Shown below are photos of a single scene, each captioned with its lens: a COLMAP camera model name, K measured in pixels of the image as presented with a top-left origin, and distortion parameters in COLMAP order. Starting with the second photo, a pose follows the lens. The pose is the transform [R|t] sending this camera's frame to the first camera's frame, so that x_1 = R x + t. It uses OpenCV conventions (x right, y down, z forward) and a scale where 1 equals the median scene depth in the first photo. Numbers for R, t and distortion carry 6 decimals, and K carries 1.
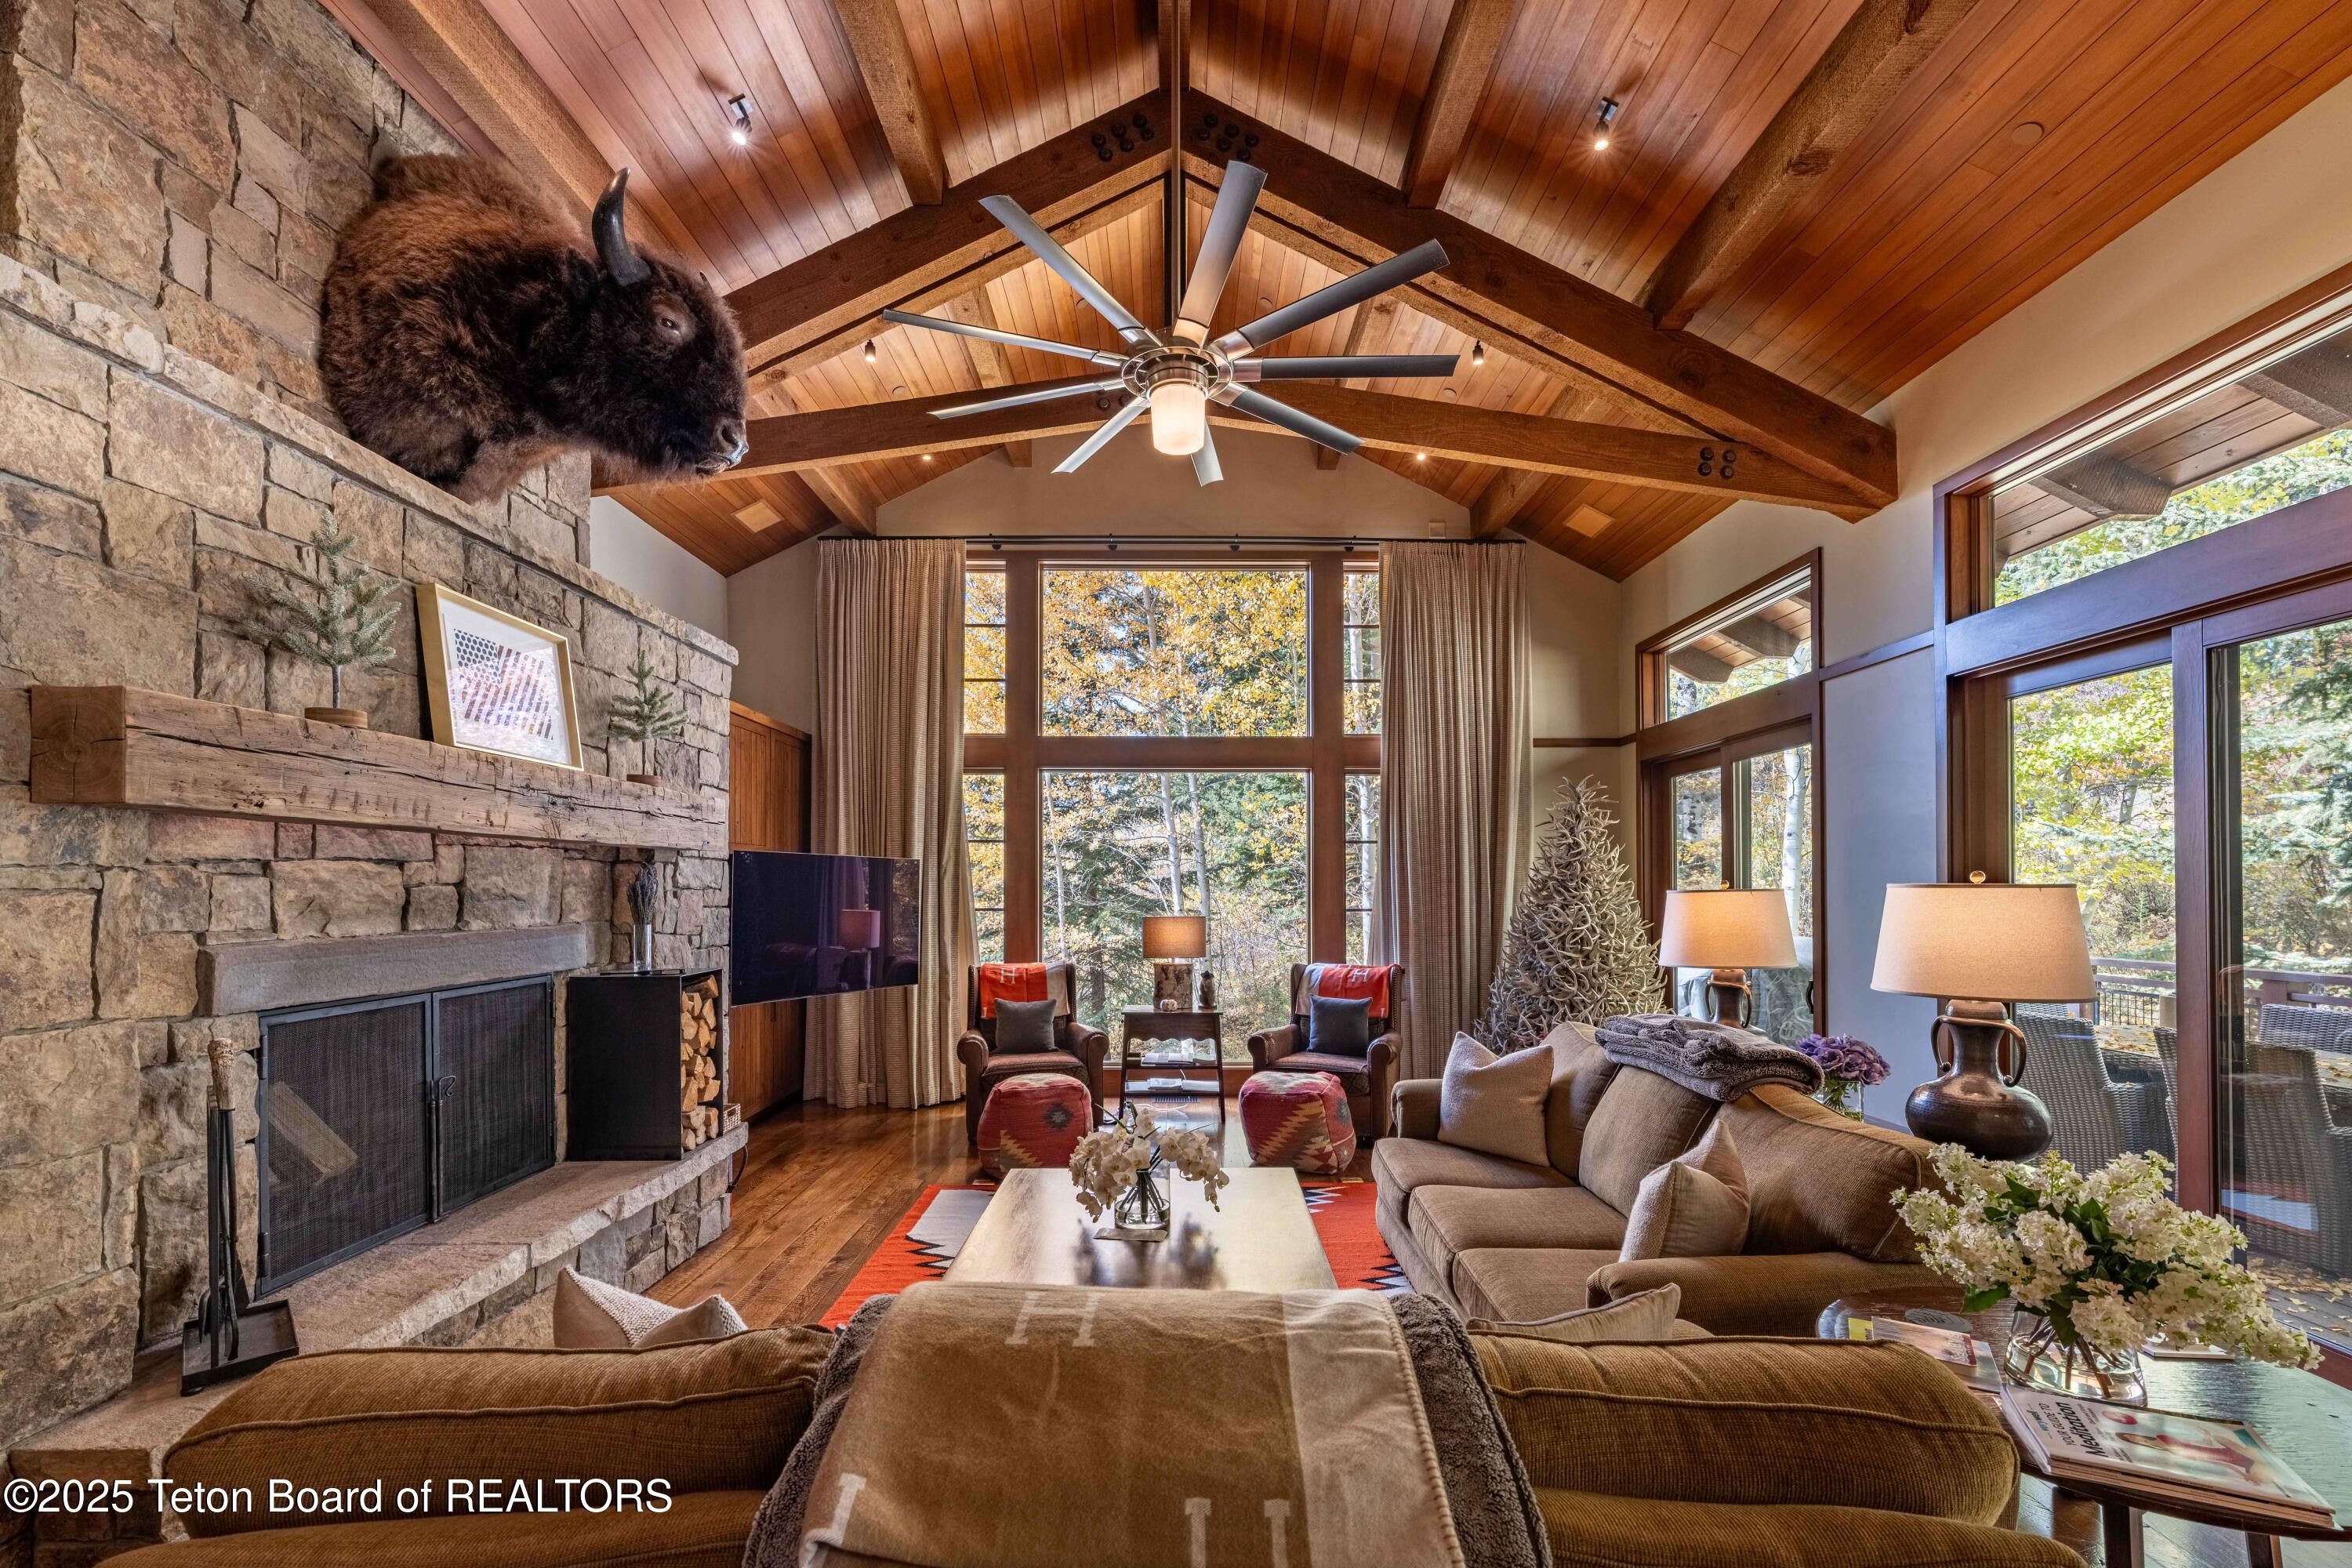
lens RADIAL K [[972.0, 0, 1203.1], [0, 972.0, 873.2], [0, 0, 1]] dist [-0.002784, 0.000039]
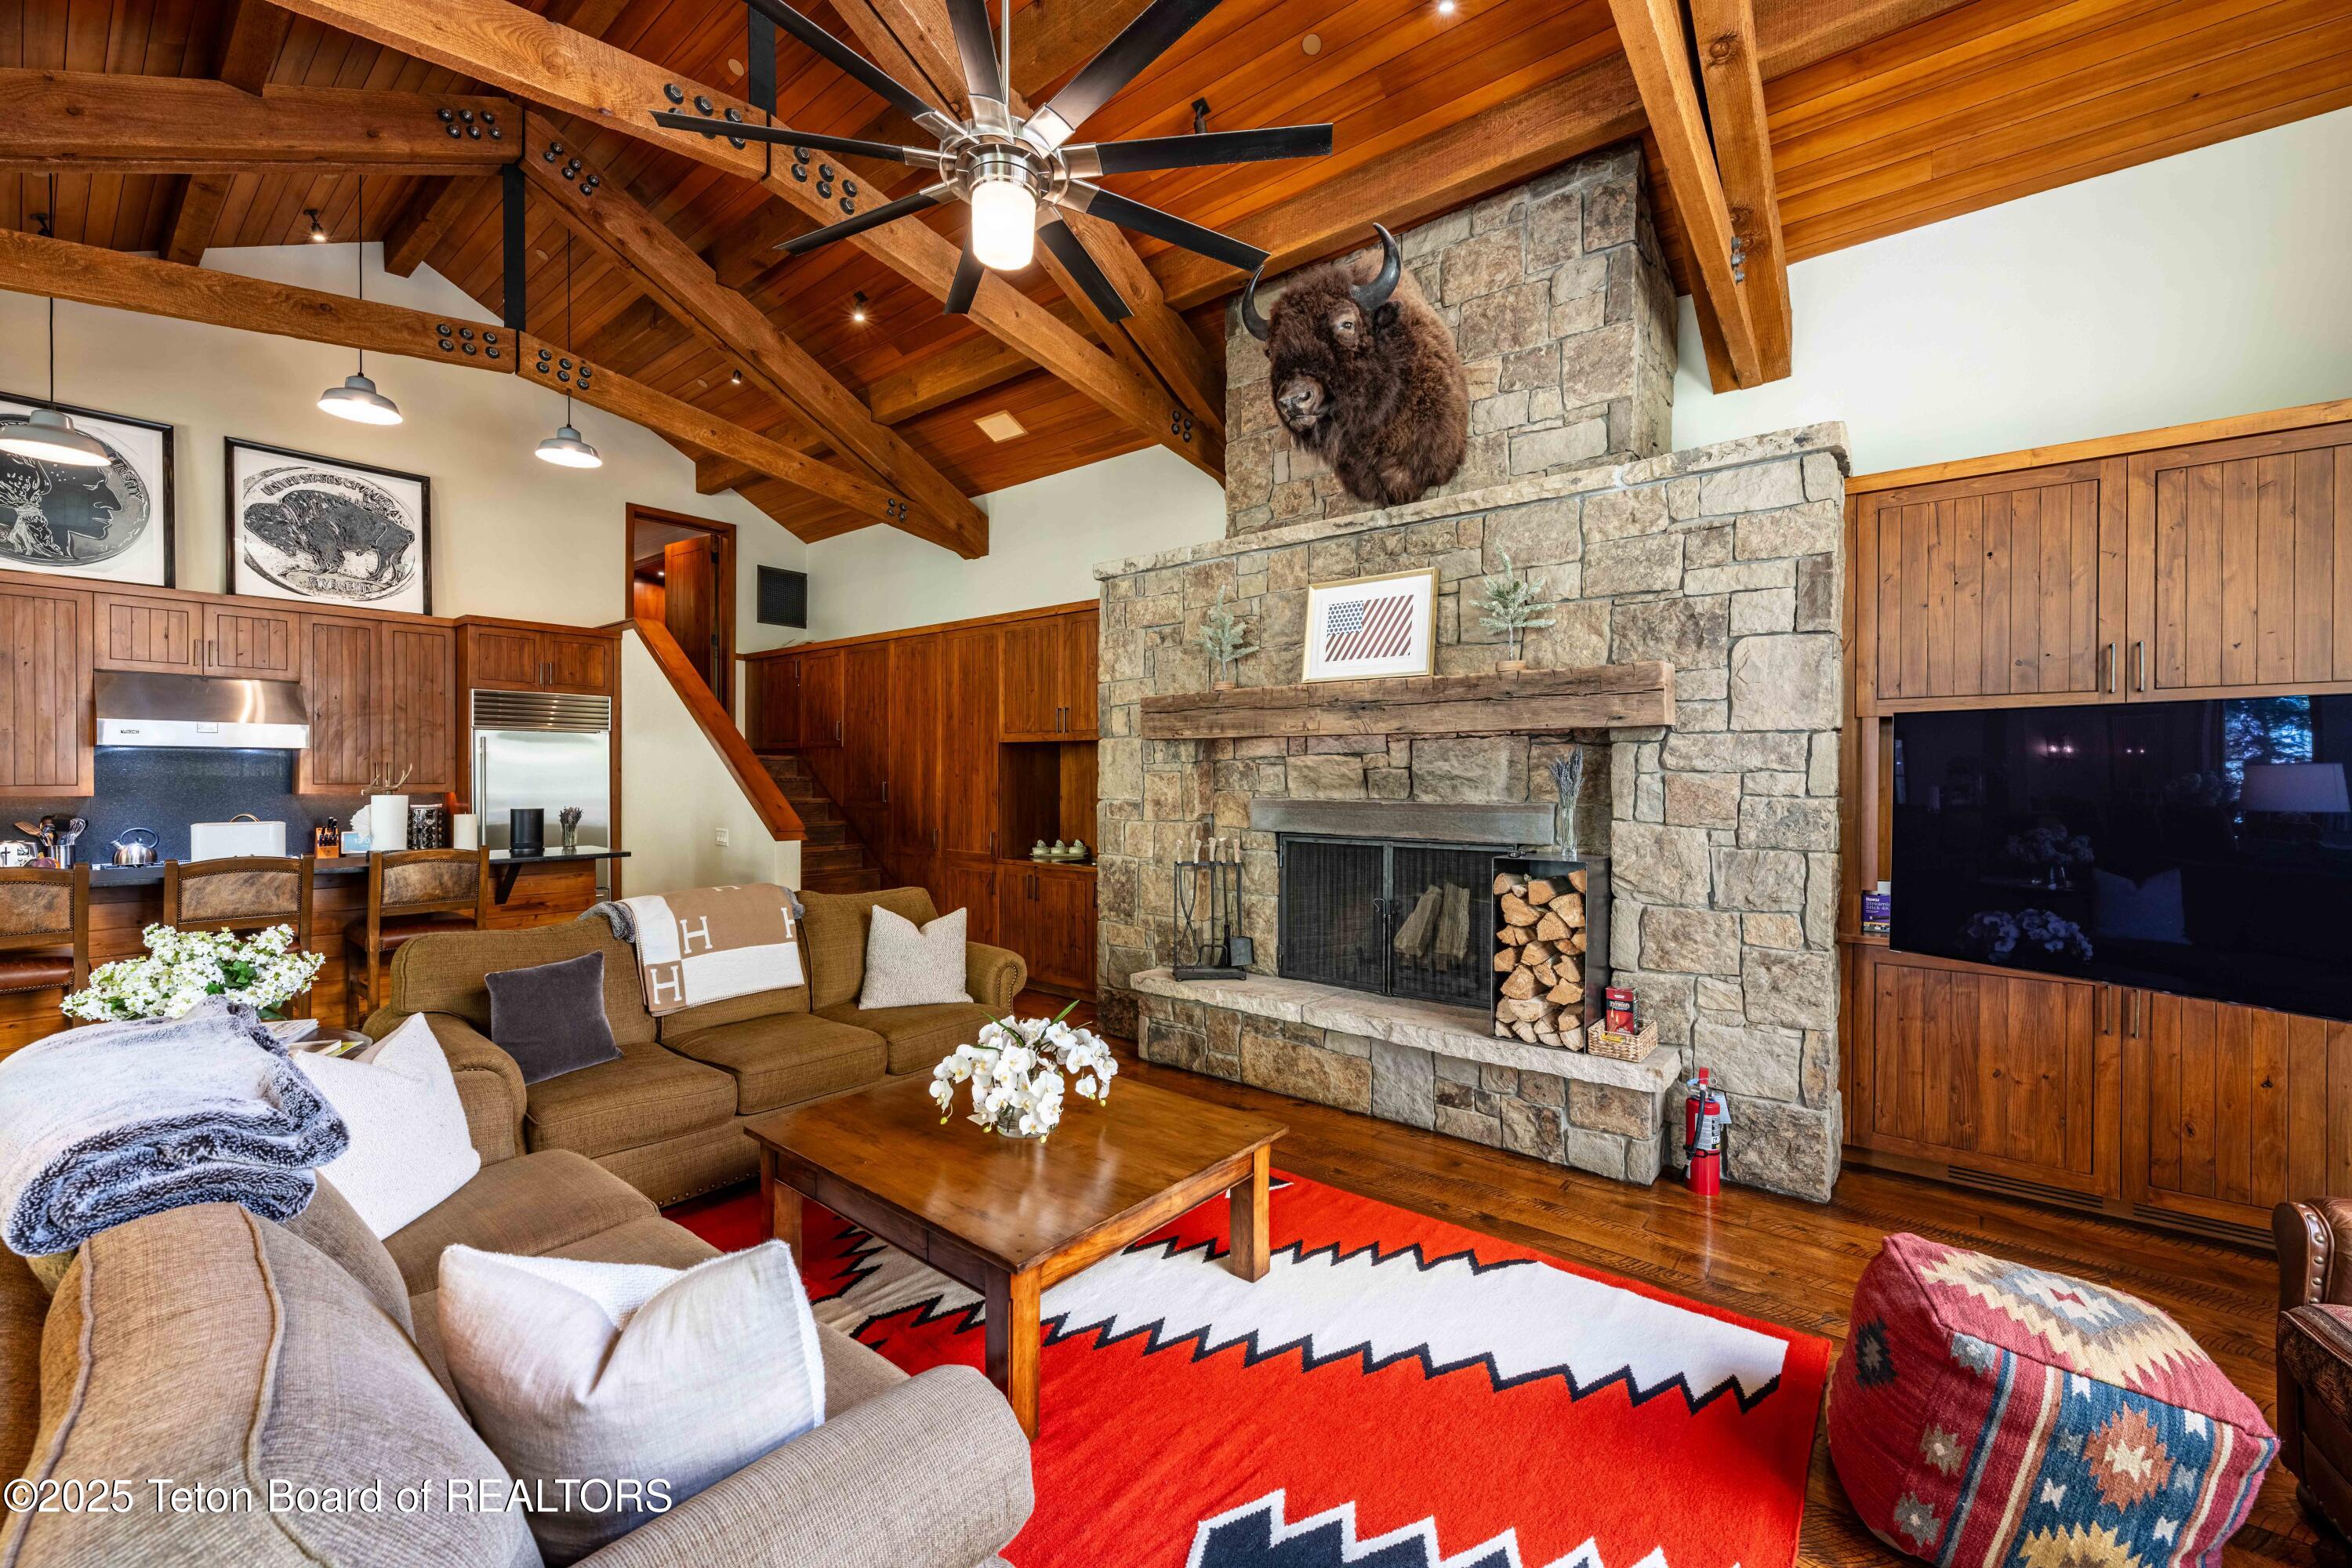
lens RADIAL K [[925.7, 0, 1176.0], [0, 925.7, 784.0], [0, 0, 1]] dist [-0.001711, 0.001002]
pose [[-0.642601, 0.005953, -0.766178, 0.549021], [0.008231, 0.999966, 0.000865, 0.034854], [0.766157, -0.005751, -0.642628, 1.824742]]
